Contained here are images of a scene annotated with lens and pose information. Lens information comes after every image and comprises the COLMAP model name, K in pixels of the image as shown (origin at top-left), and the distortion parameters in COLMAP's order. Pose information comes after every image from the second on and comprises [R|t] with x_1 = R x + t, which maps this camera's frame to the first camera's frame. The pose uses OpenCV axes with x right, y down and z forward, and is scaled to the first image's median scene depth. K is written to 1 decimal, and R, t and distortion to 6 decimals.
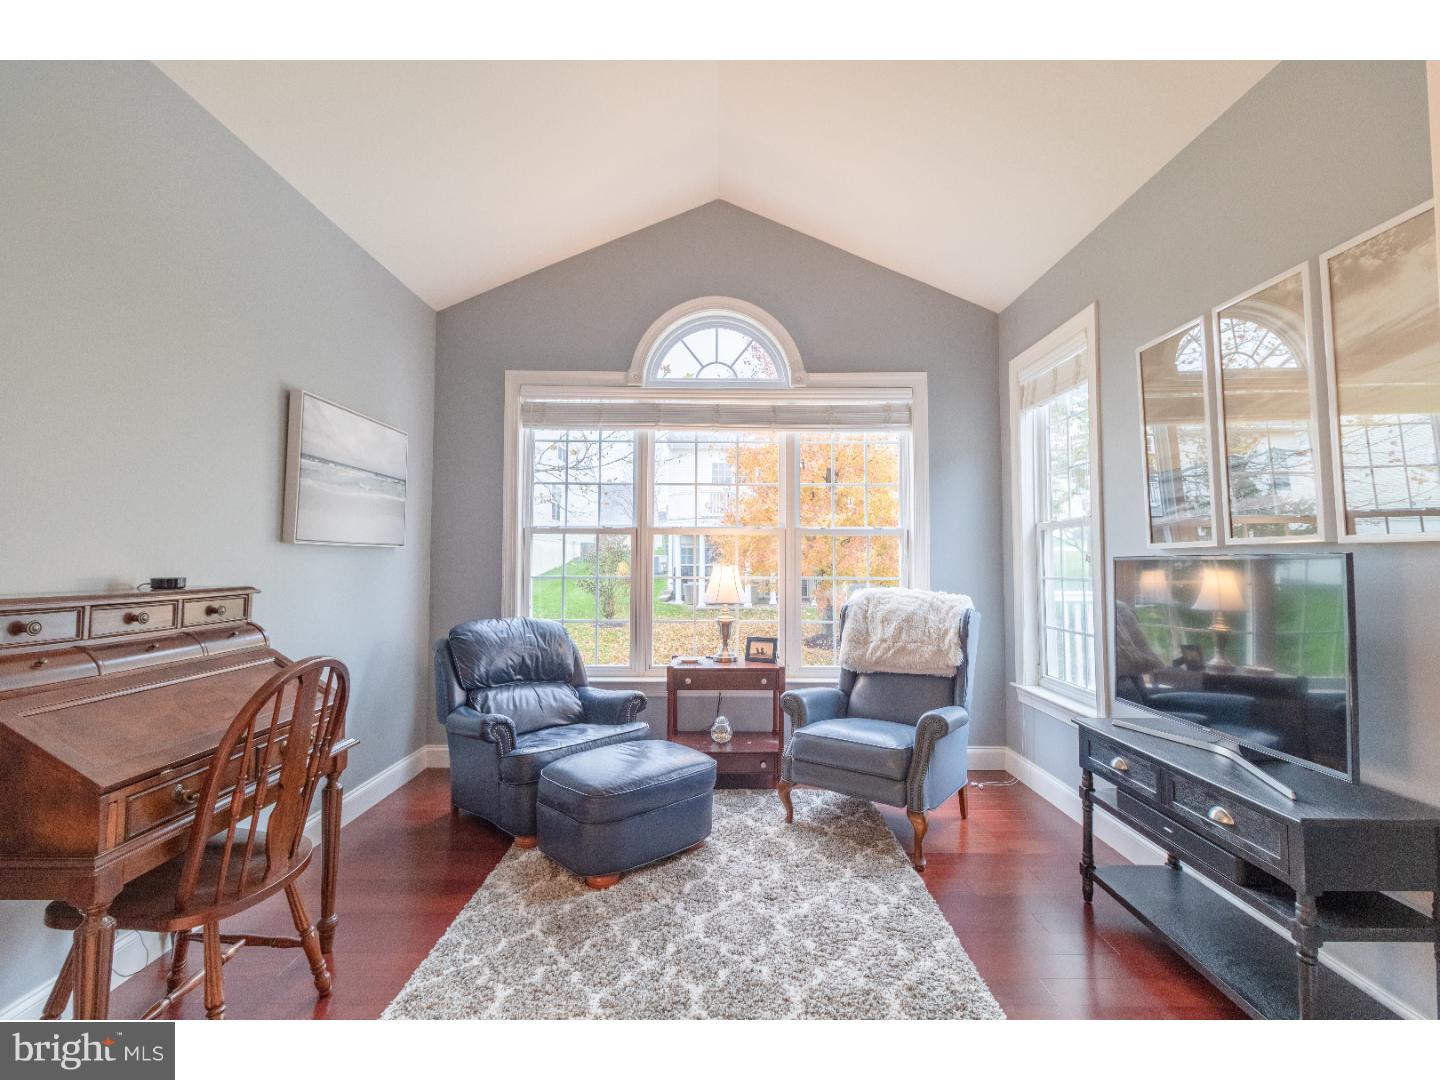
lens RADIAL K [[666.3, 0, 725.7], [0, 666.3, 530.6], [0, 0, 1]] dist [-0.000157, -0.000182]
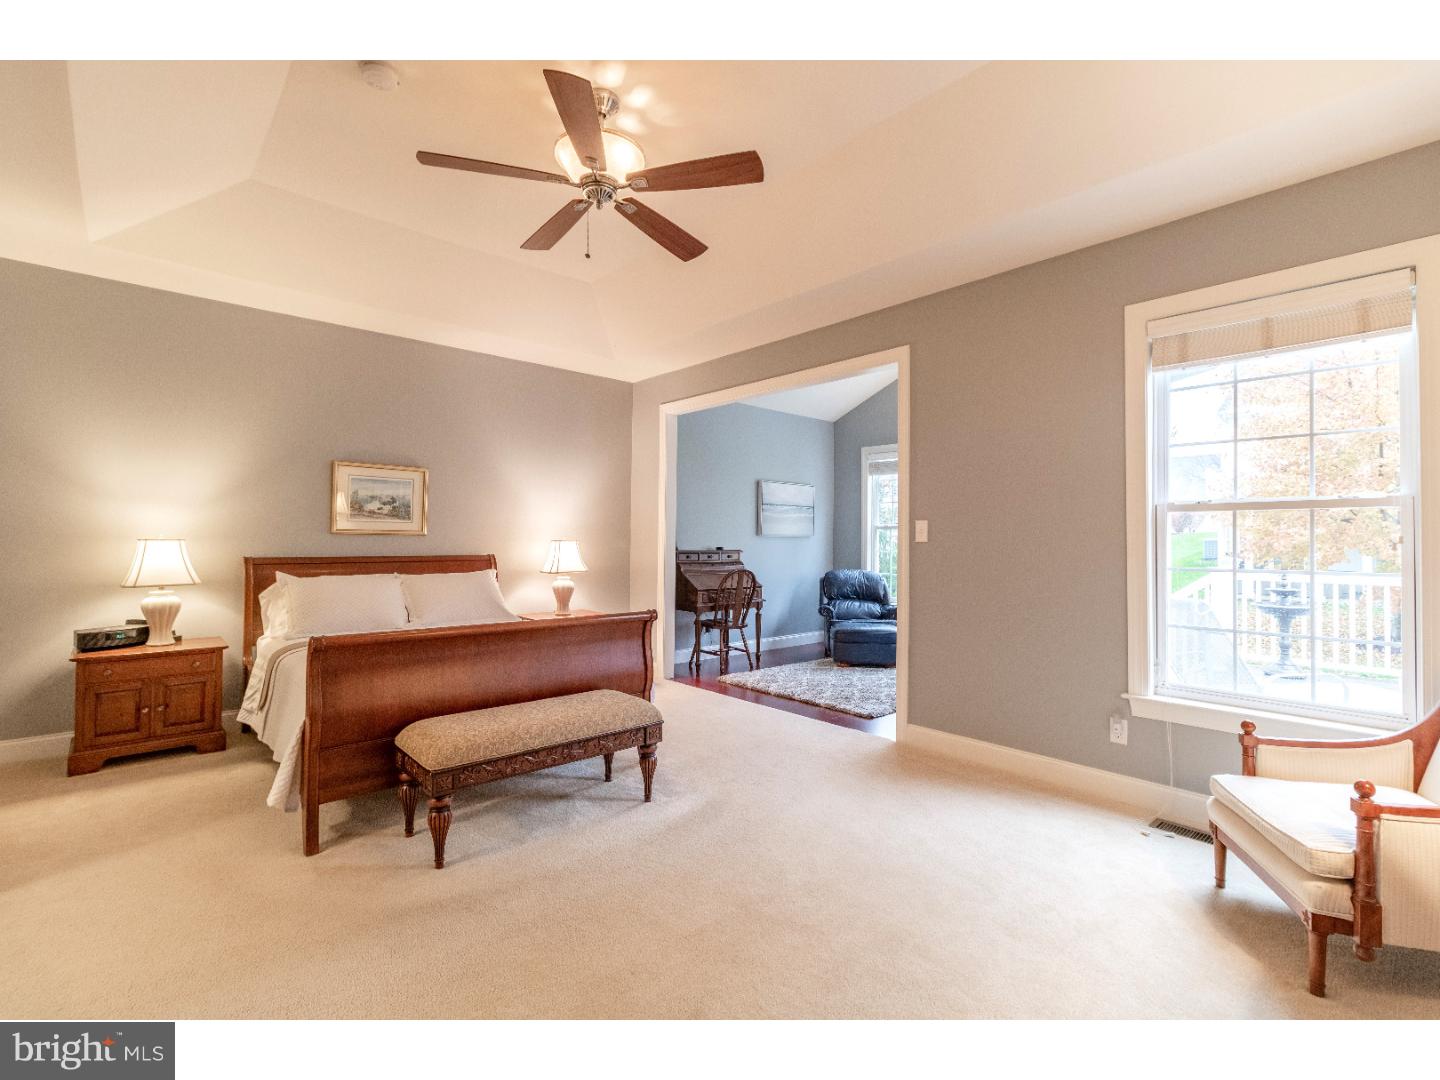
lens RADIAL K [[666.3, 0, 725.7], [0, 666.3, 530.6], [0, 0, 1]] dist [-0.000157, -0.000182]
pose [[0.676960, -0.002448, -0.736016, 1.311256], [0.024795, 0.999503, 0.019481, -0.061015], [0.735602, -0.031437, 0.676684, -1.000077]]
